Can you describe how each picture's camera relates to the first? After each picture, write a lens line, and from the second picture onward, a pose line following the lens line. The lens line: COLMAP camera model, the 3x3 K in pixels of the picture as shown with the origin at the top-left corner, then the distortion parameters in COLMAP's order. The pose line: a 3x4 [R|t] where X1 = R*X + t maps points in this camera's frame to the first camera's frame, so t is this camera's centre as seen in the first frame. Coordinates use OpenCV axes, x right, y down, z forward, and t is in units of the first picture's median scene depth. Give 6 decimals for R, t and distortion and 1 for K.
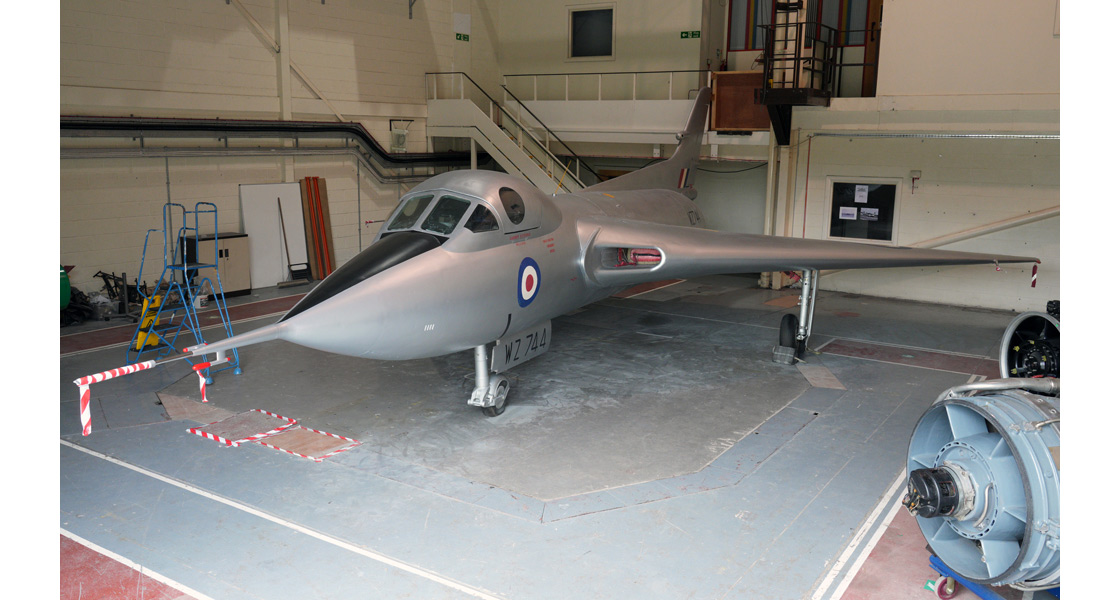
lens RADIAL K [[878.9, 0, 560.0], [0, 878.9, 300.0], [0, 0, 1]] dist [0.009712, 0.001897]
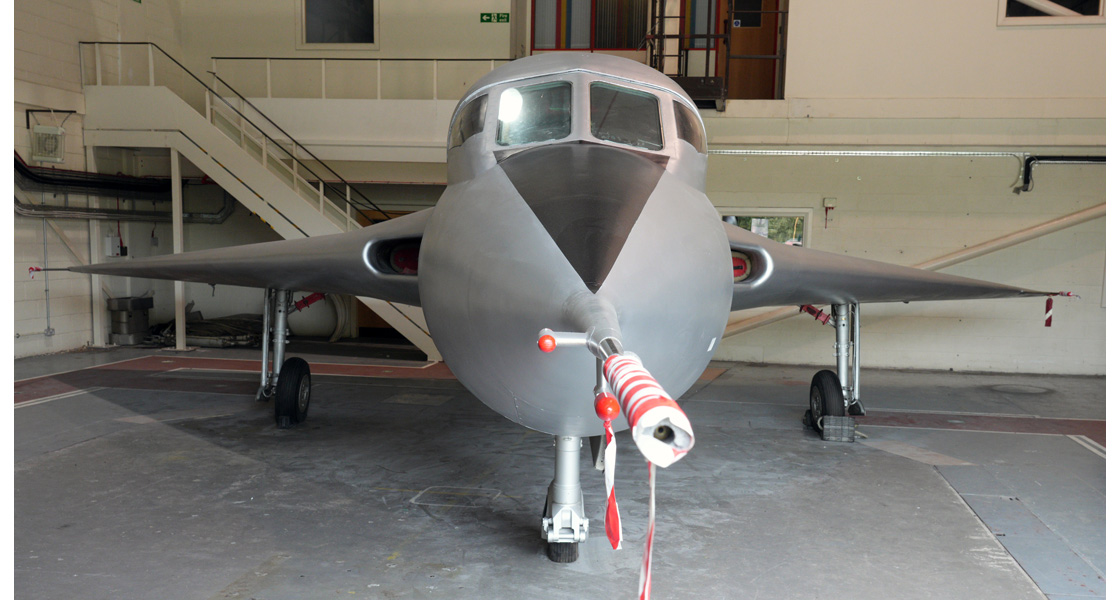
lens RADIAL K [[1049.5, 0, 581.8], [0, 1049.5, 379.4], [0, 0, 1]] dist [0.015158, 0.006781]
pose [[0.909493, -0.048692, 0.412858, -0.252078], [0.067280, 0.997265, -0.030597, 0.036089], [-0.410239, 0.055605, 0.910281, 0.343839]]
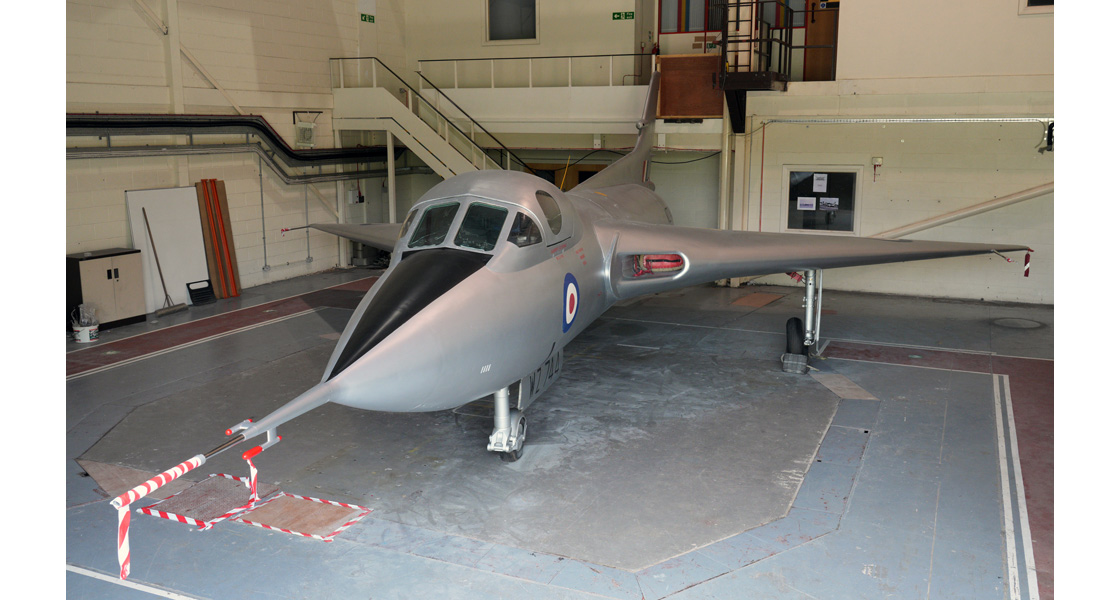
lens RADIAL K [[913.8, 0, 559.8], [0, 913.8, 285.0], [0, 0, 1]] dist [0.014445, 0.003294]
pose [[0.987503, -0.042637, 0.151724, -0.124507], [0.044407, 0.998979, -0.008296, -0.021298], [-0.151216, 0.014930, 0.988388, 0.099739]]
